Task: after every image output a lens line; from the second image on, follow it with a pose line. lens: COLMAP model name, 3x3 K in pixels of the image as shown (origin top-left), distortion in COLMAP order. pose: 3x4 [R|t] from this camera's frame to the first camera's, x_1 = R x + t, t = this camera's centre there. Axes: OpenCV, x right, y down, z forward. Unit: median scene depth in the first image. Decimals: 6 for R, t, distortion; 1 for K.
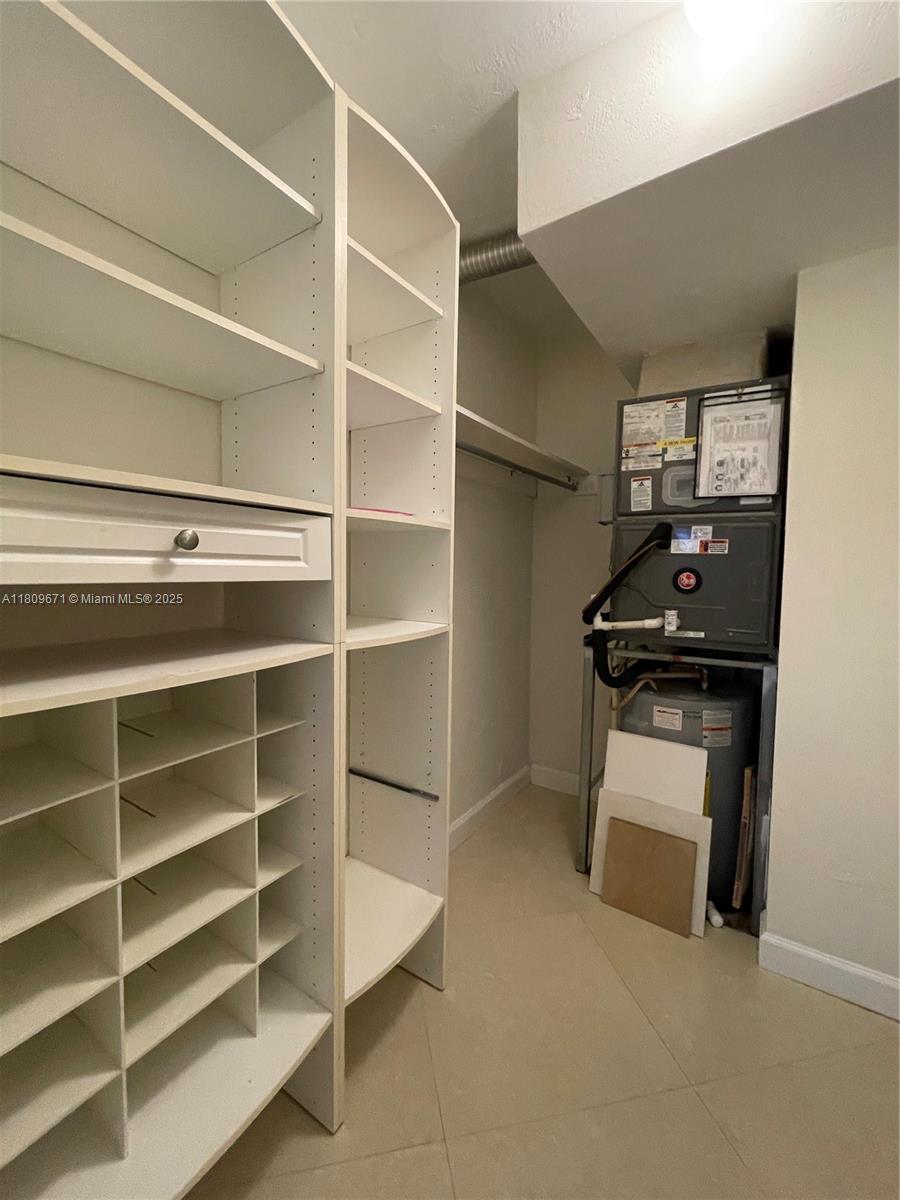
lens RADIAL K [[491.0, 0, 450.1], [0, 491.0, 599.8], [0, 0, 1]] dist [0.004032, 0.001340]
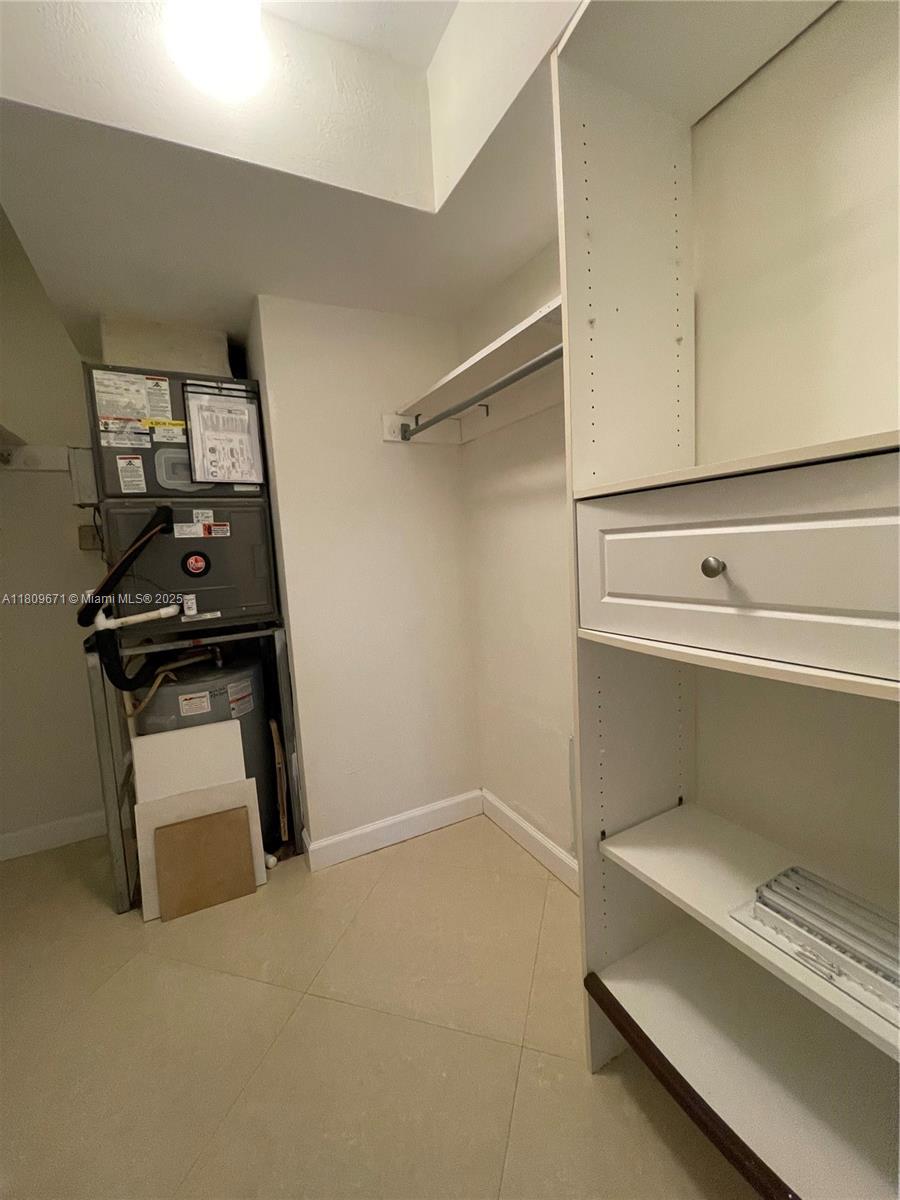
lens RADIAL K [[491.0, 0, 445.1], [0, 491.0, 596.1], [0, 0, 1]] dist [0.004032, 0.001340]
pose [[0.497478, -0.135902, 0.856765, -0.139628], [0.124457, 0.988616, 0.084551, 0.004504], [-0.858502, 0.064568, 0.508729, 0.049123]]
